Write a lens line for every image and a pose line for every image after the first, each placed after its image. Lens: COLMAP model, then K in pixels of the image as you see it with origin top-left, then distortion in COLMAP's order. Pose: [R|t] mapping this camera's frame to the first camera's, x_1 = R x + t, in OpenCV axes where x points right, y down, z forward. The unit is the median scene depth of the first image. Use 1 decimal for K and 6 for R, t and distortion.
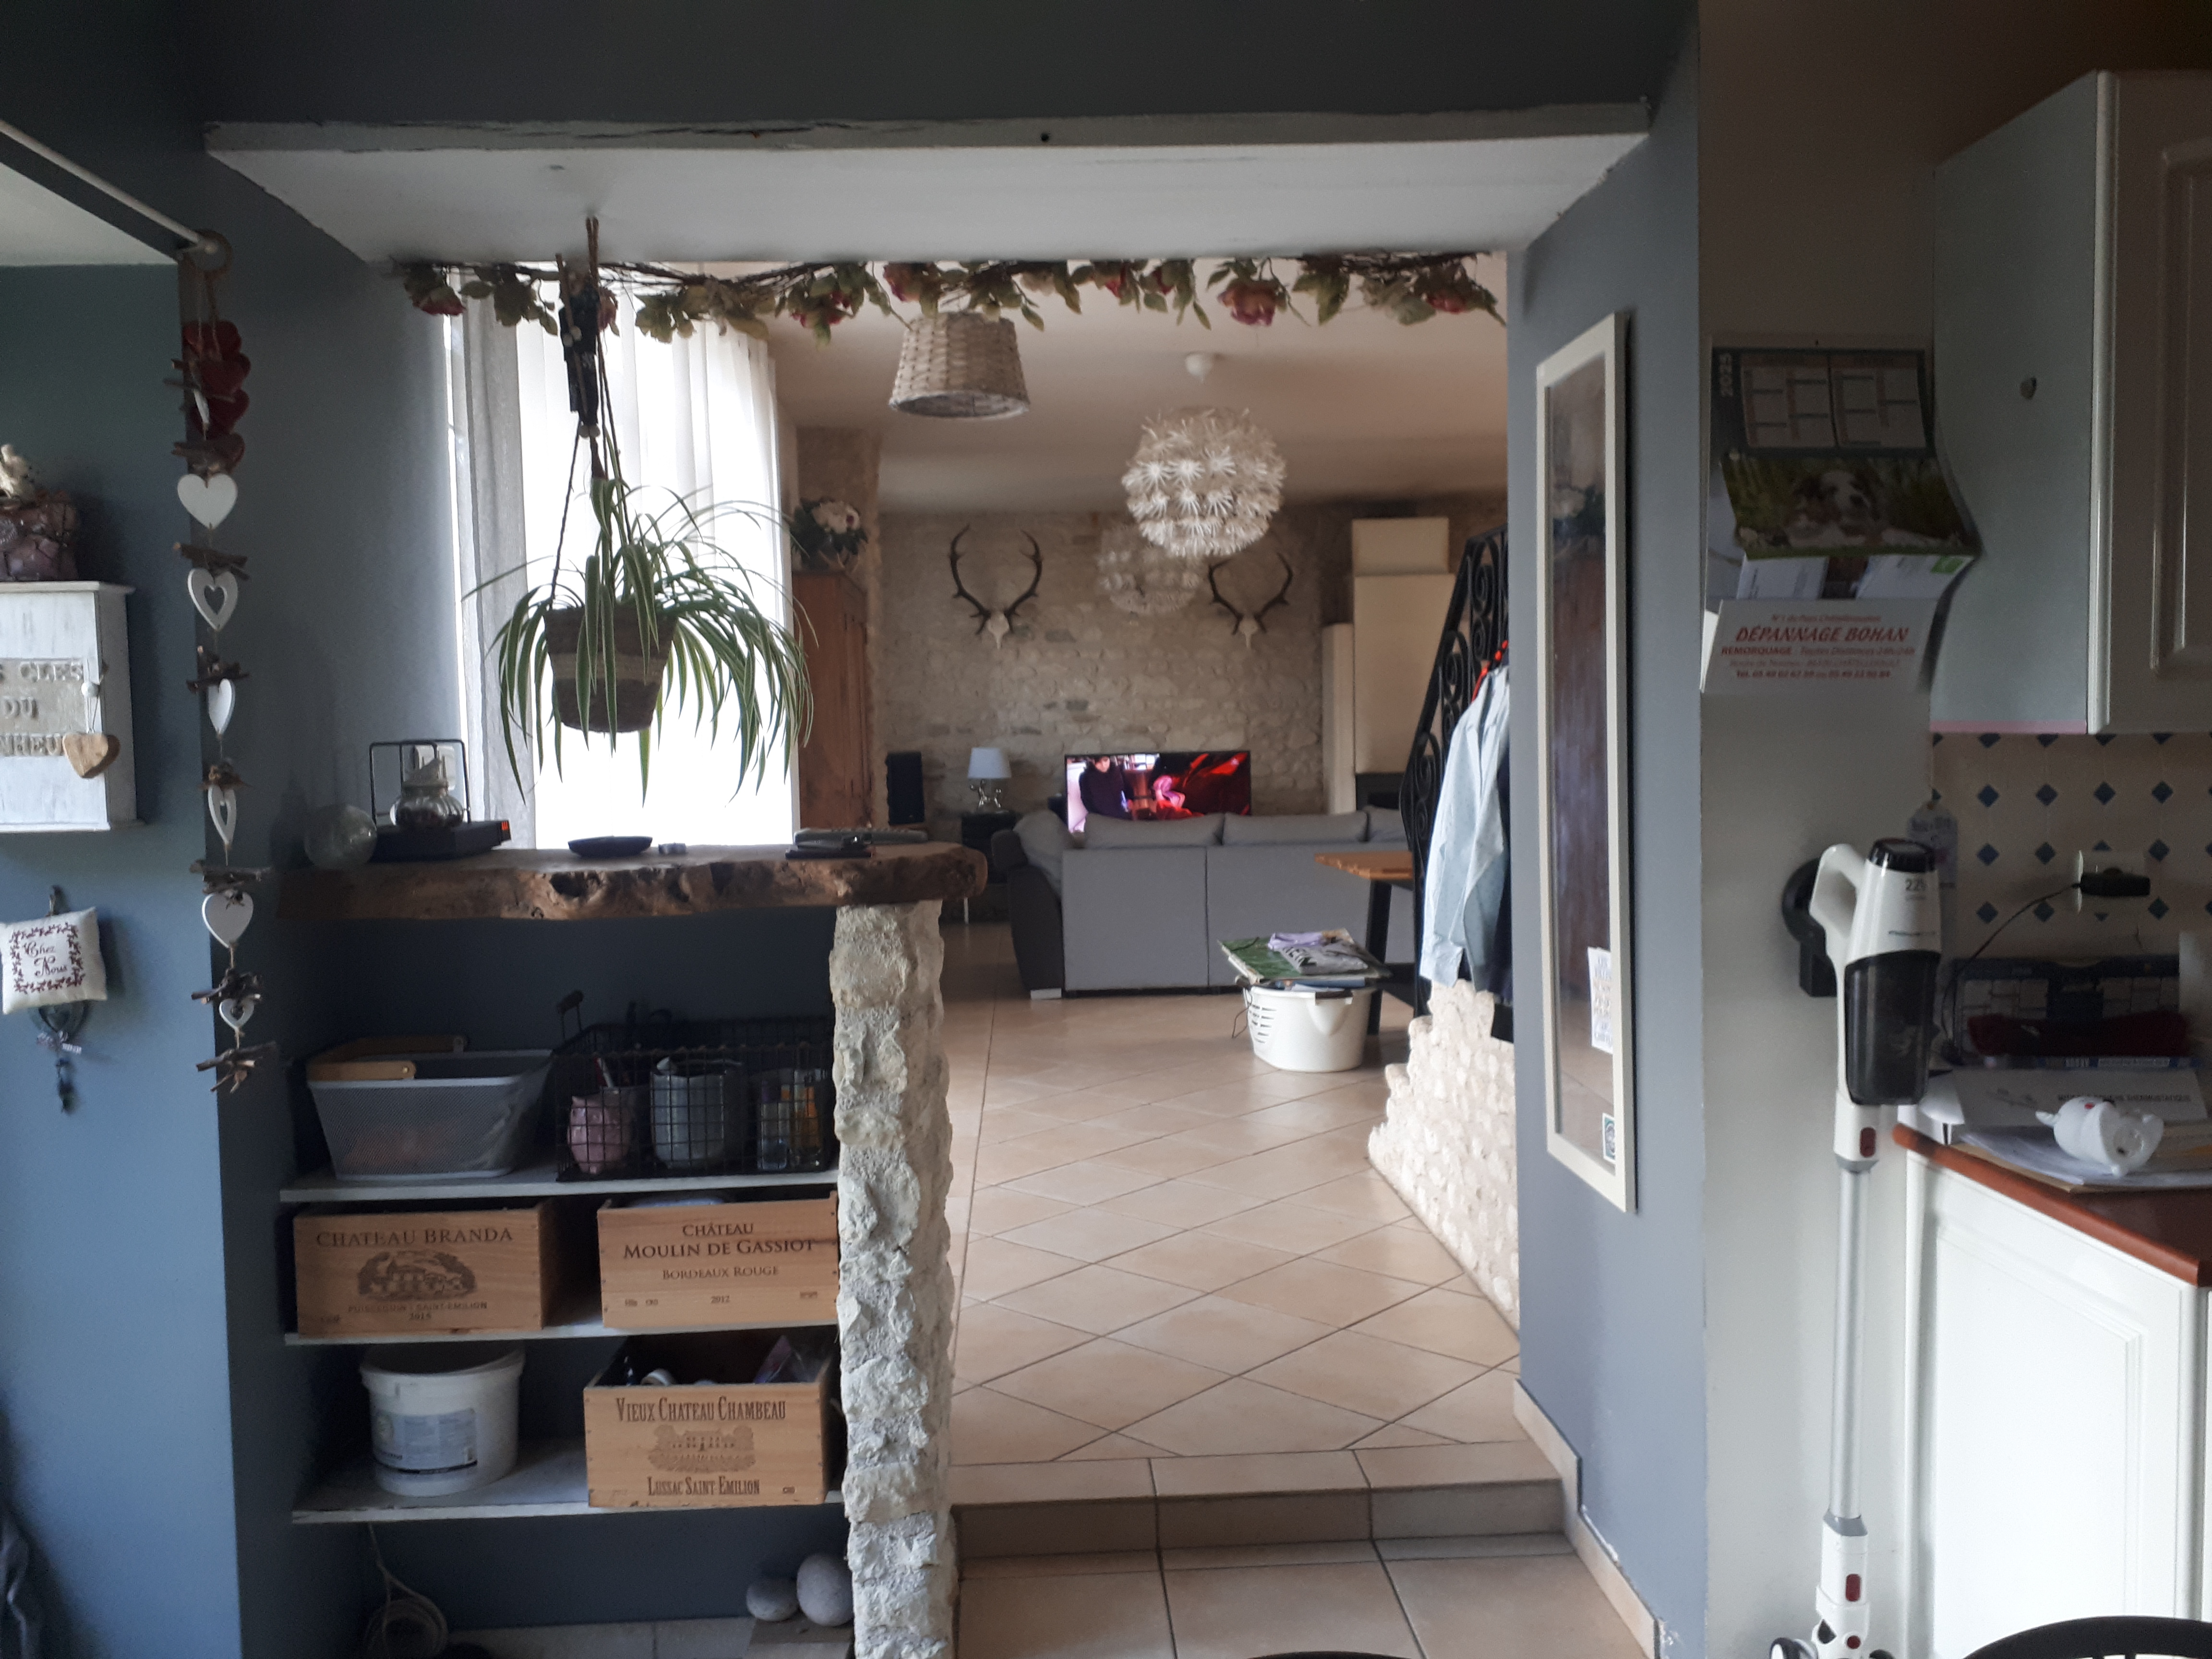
lens RADIAL K [[1689.6, 0, 1115.0], [0, 1689.6, 829.4], [0, 0, 1]] dist [0.009190, -0.000947]
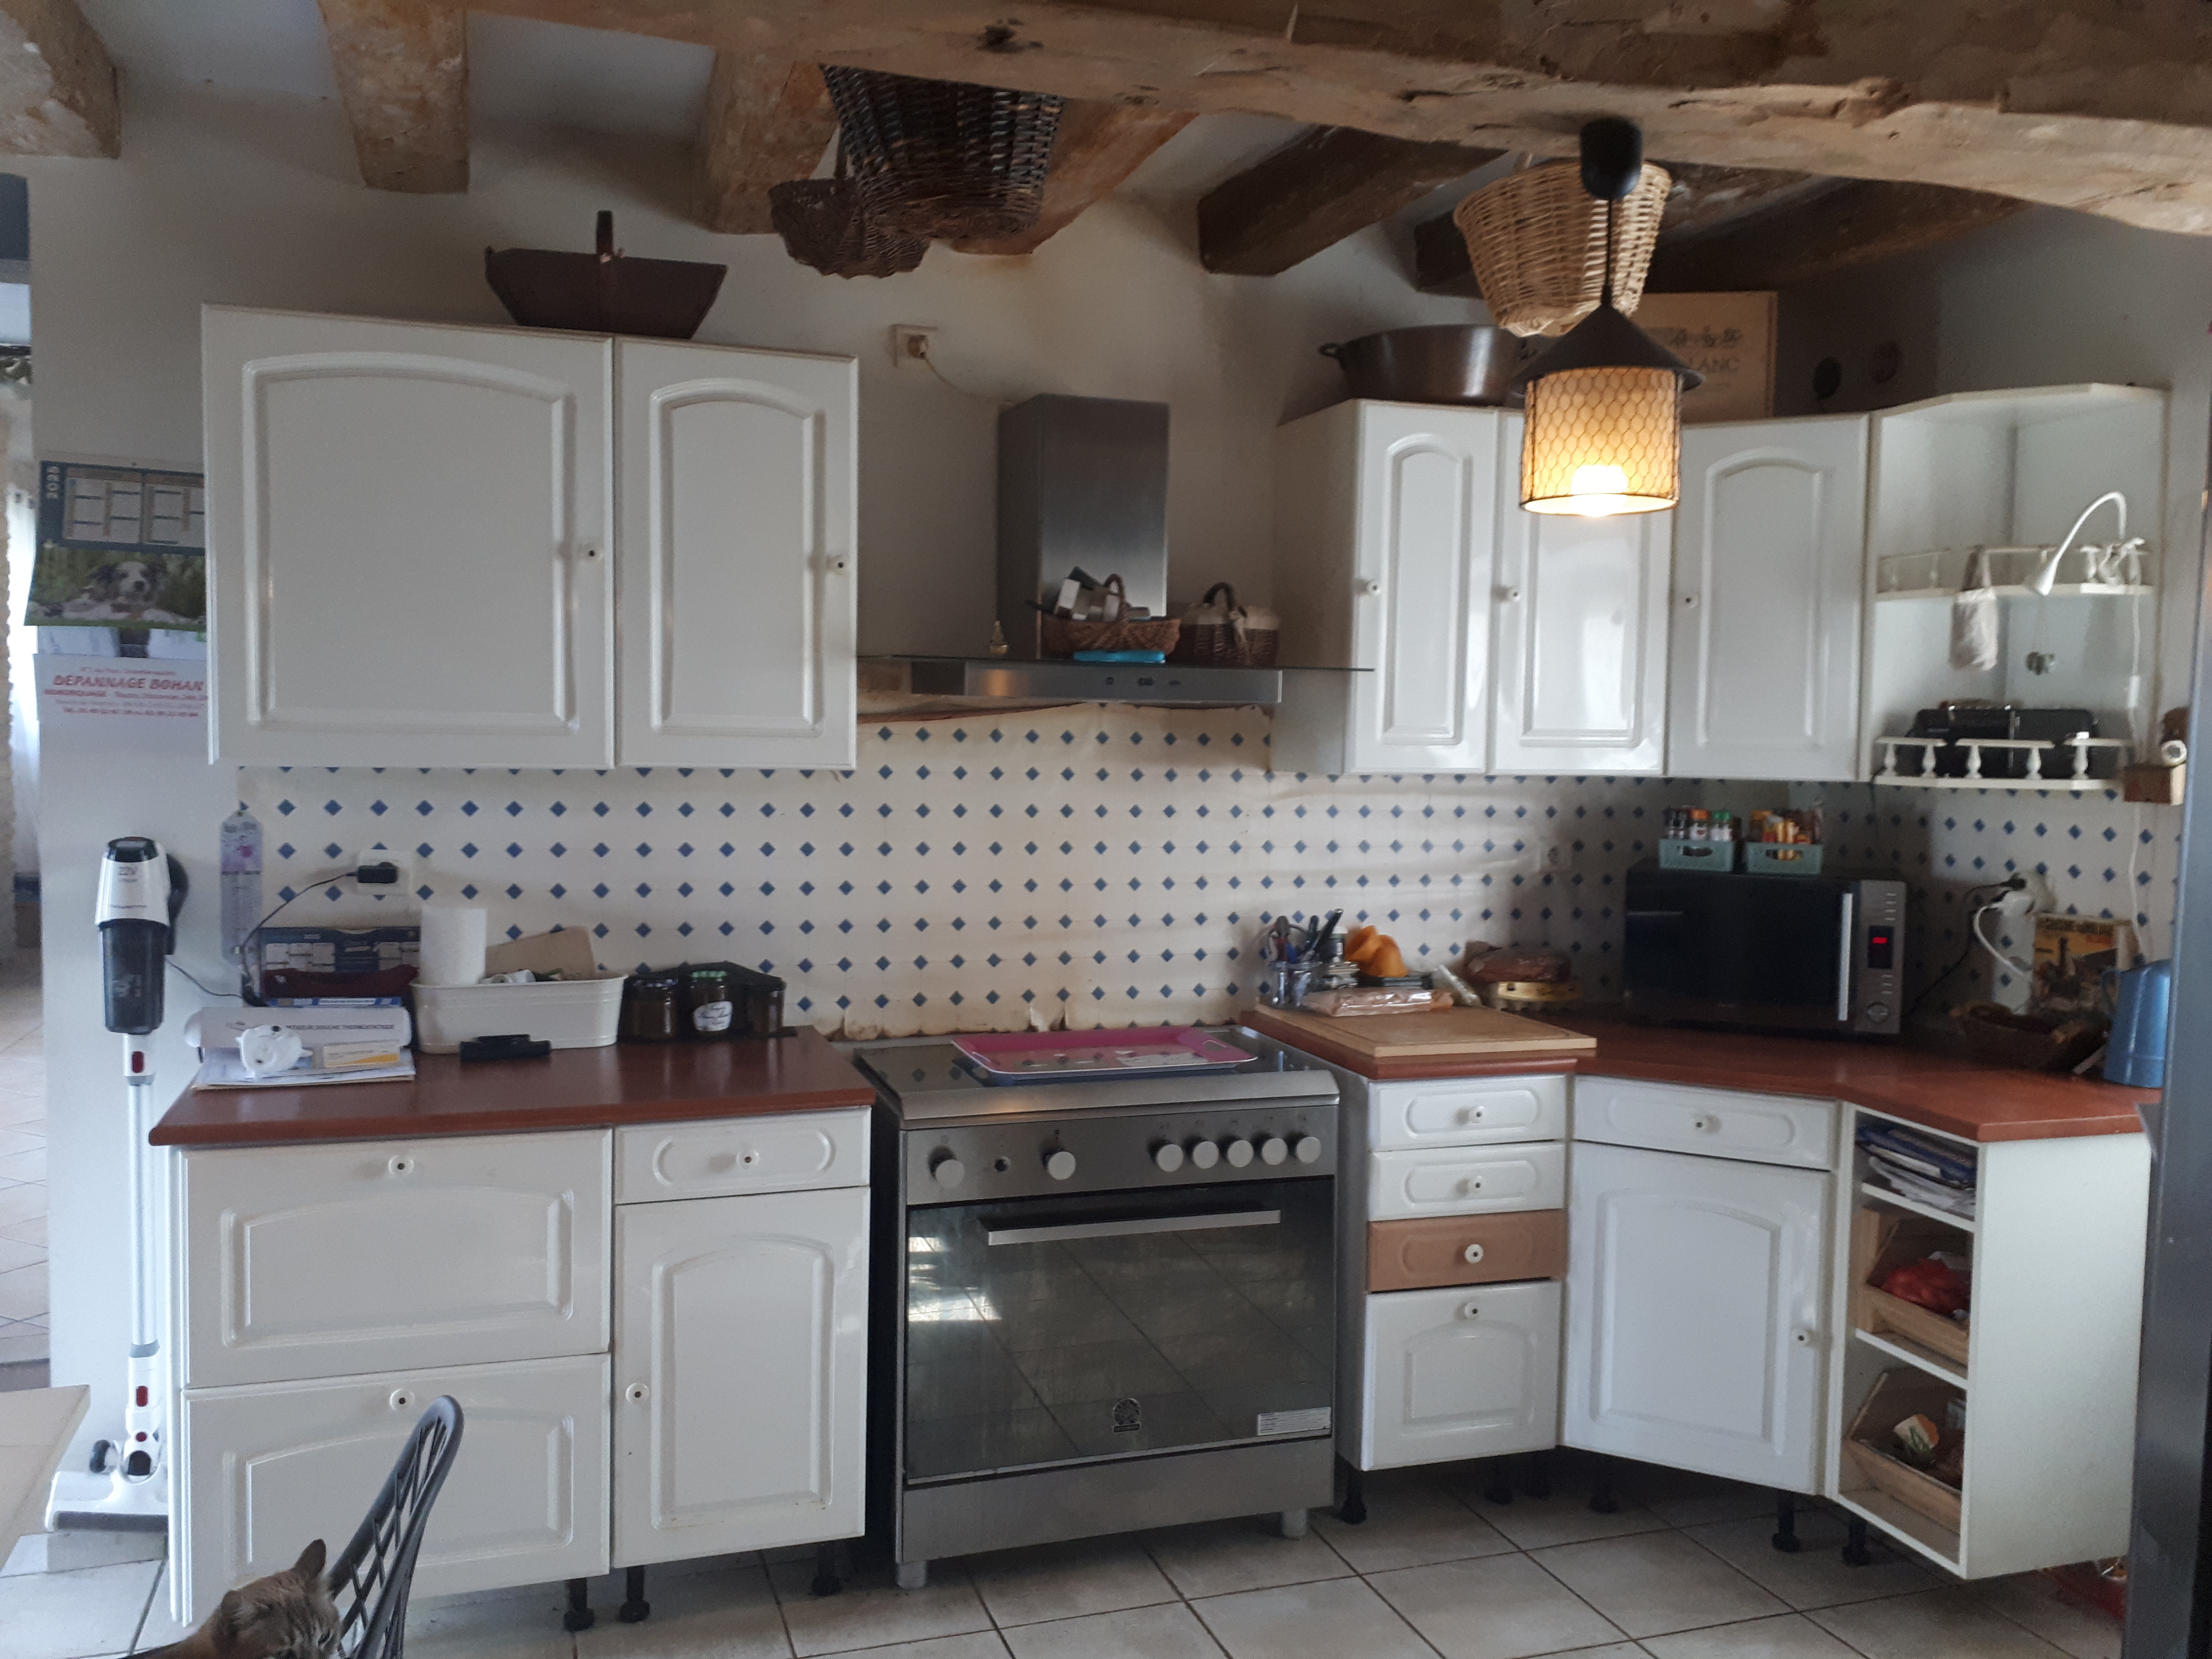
lens RADIAL K [[1689.6, 0, 1101.6], [0, 1689.6, 830.2], [0, 0, 1]] dist [0.009190, -0.000947]
pose [[0.962542, 0.023309, 0.270131, 0.795054], [-0.025229, 0.999675, 0.003638, -0.023464], [-0.269958, -0.010317, 0.962817, -0.492036]]
